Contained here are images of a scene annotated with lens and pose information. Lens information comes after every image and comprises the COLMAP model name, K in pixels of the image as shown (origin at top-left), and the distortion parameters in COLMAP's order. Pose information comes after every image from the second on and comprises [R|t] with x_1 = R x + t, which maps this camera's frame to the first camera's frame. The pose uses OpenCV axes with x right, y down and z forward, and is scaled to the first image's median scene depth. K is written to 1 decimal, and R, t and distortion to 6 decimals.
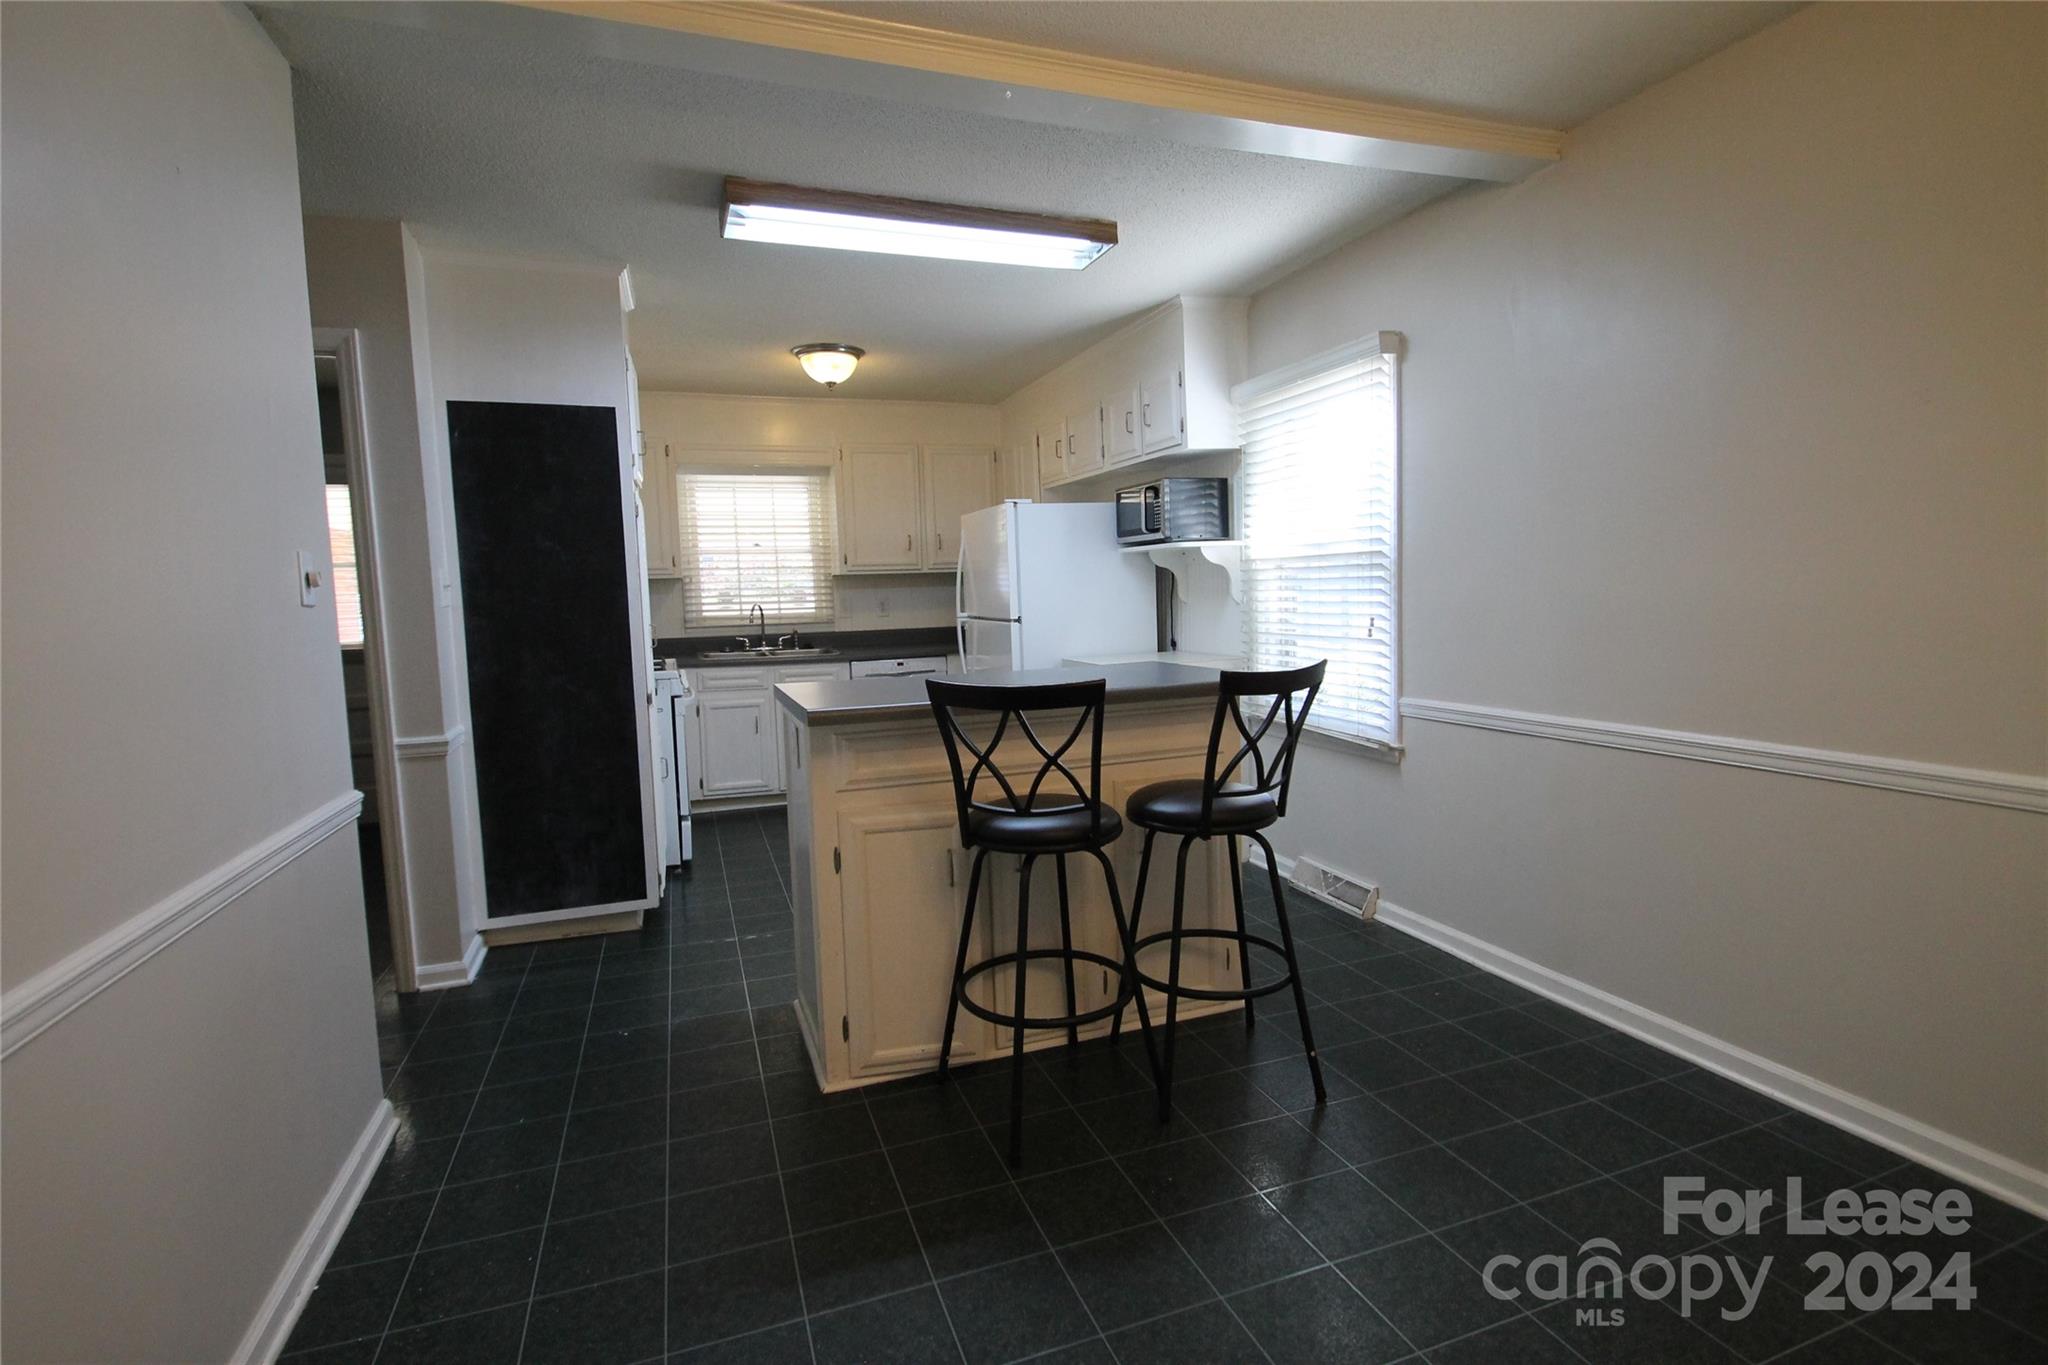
lens RADIAL K [[972.1, 0, 1024.0], [0, 972.1, 682.5], [0, 0, 1]] dist [-0.000202, -0.001615]
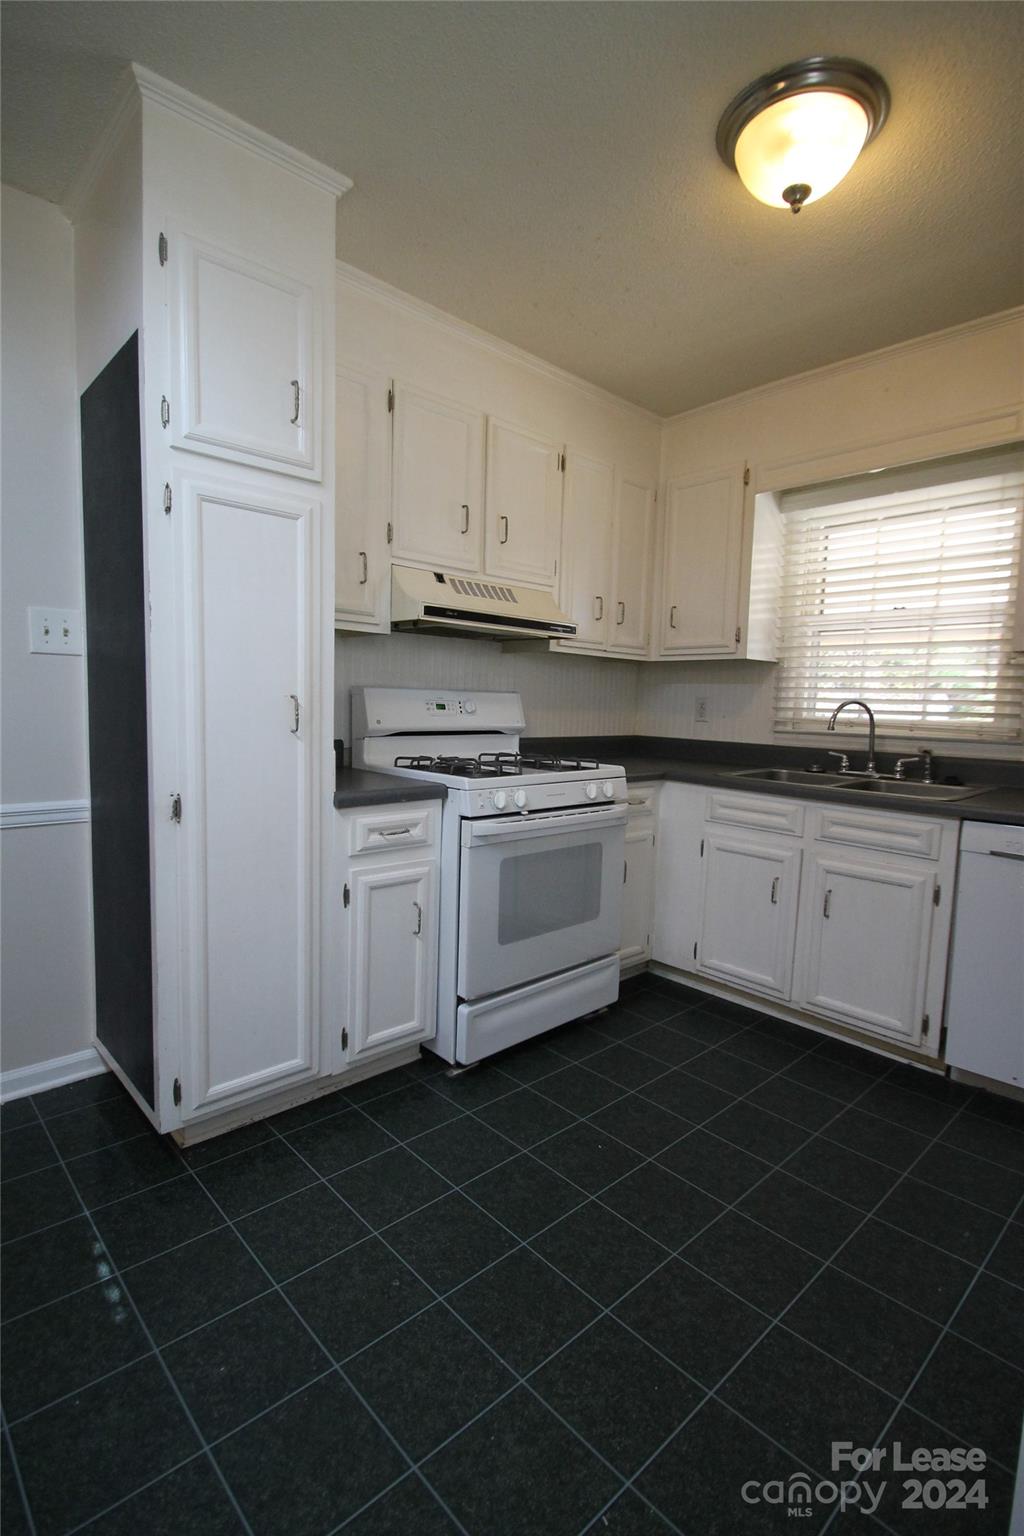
lens RADIAL K [[729.1, 0, 499.2], [0, 729.1, 774.5], [0, 0, 1]] dist [-0.000202, -0.001615]
pose [[0.380216, 0.126952, -0.916144, 0.073381], [-0.129943, 0.988043, 0.082987, -0.044138], [0.915724, 0.087494, 0.392166, 0.621968]]
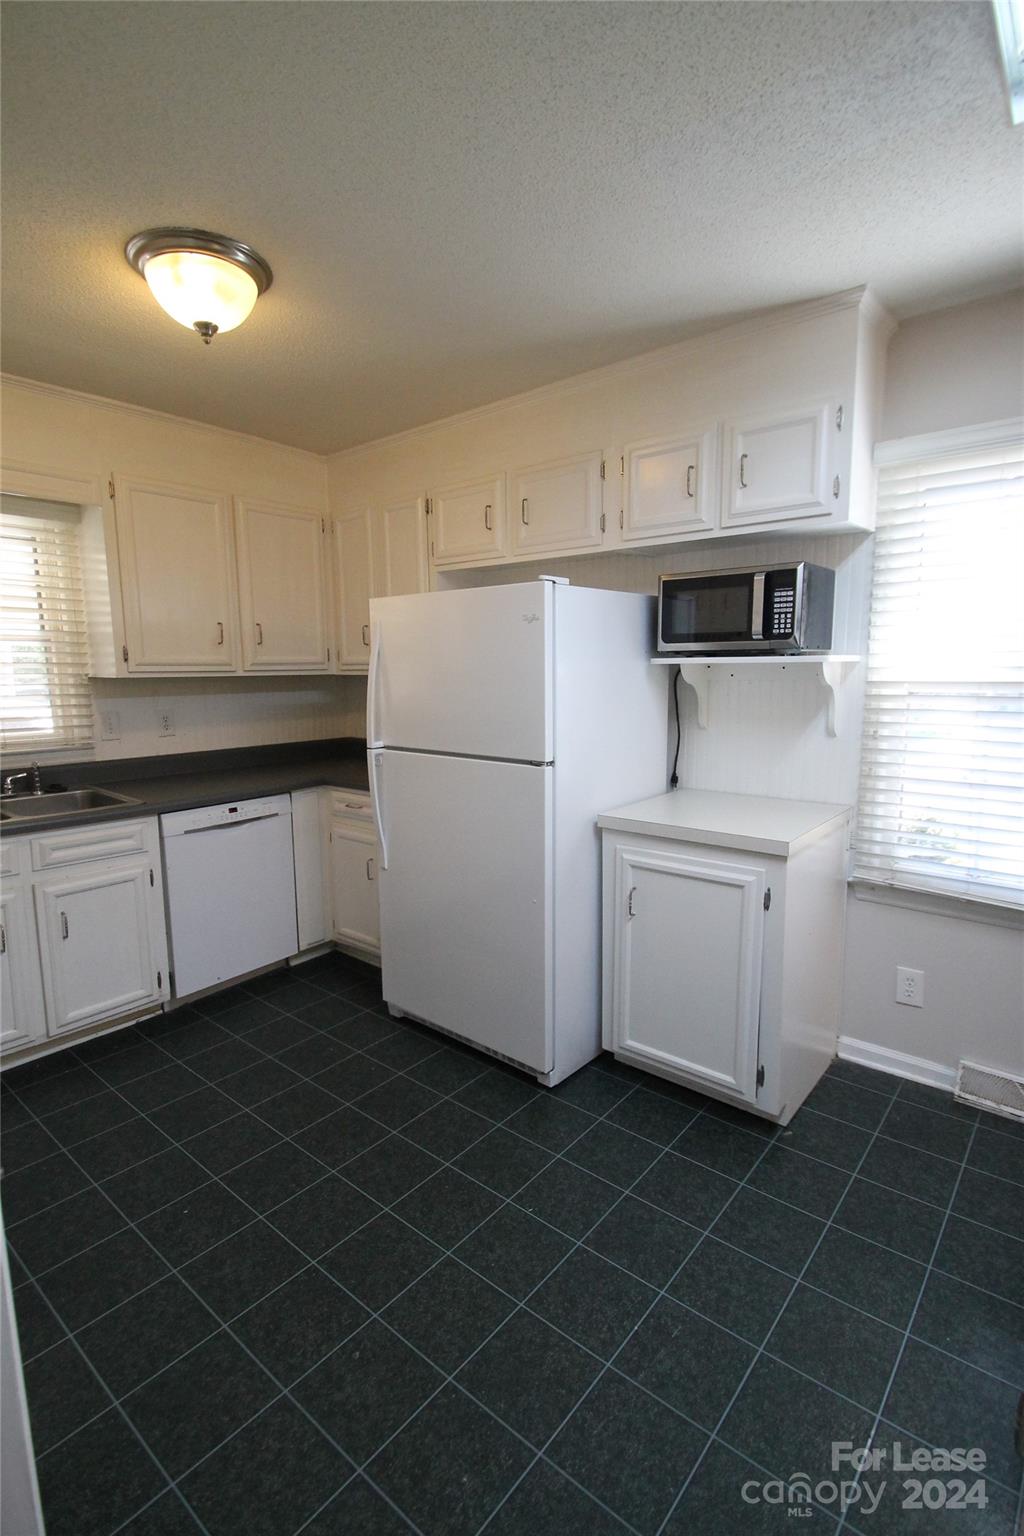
lens RADIAL K [[729.1, 0, 499.2], [0, 729.1, 774.5], [0, 0, 1]] dist [-0.000202, -0.001615]
pose [[0.866346, -0.050659, 0.496869, -0.219991], [0.031694, 0.998414, 0.046533, -0.062601], [-0.498438, -0.024566, 0.866577, 0.459681]]
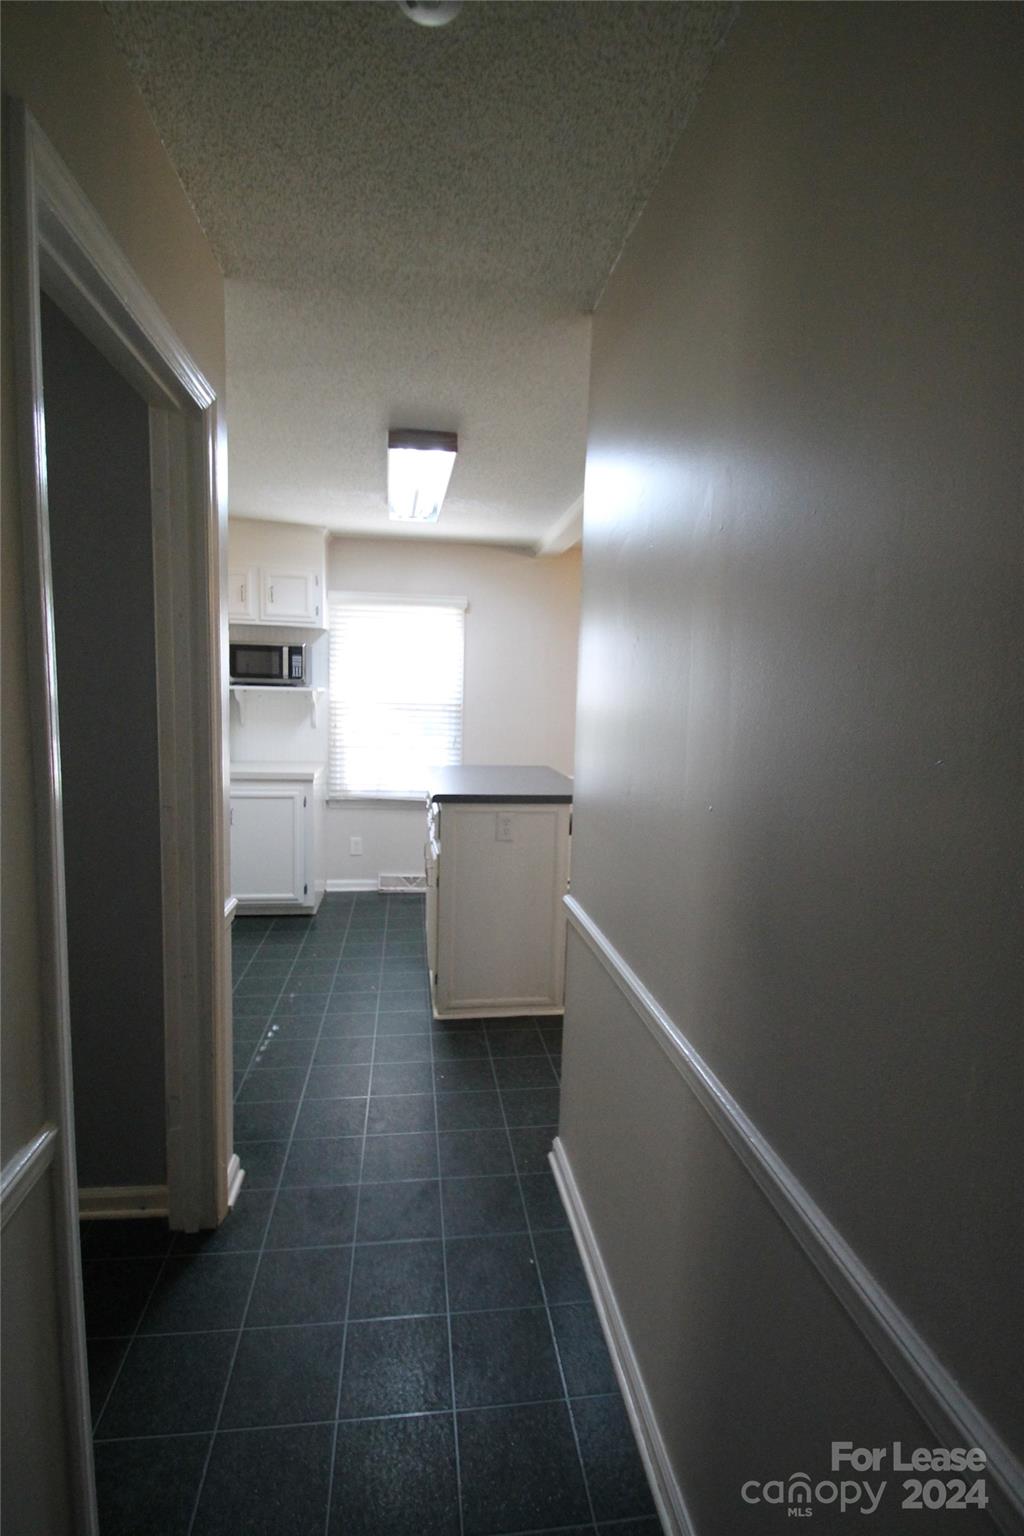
lens RADIAL K [[729.1, 0, 499.2], [0, 729.1, 774.5], [0, 0, 1]] dist [-0.000202, -0.001615]
pose [[0.208105, -0.065247, 0.975928, -0.625232], [0.063166, 0.996586, 0.053159, -0.036473], [-0.976065, 0.050583, 0.211516, 0.344449]]
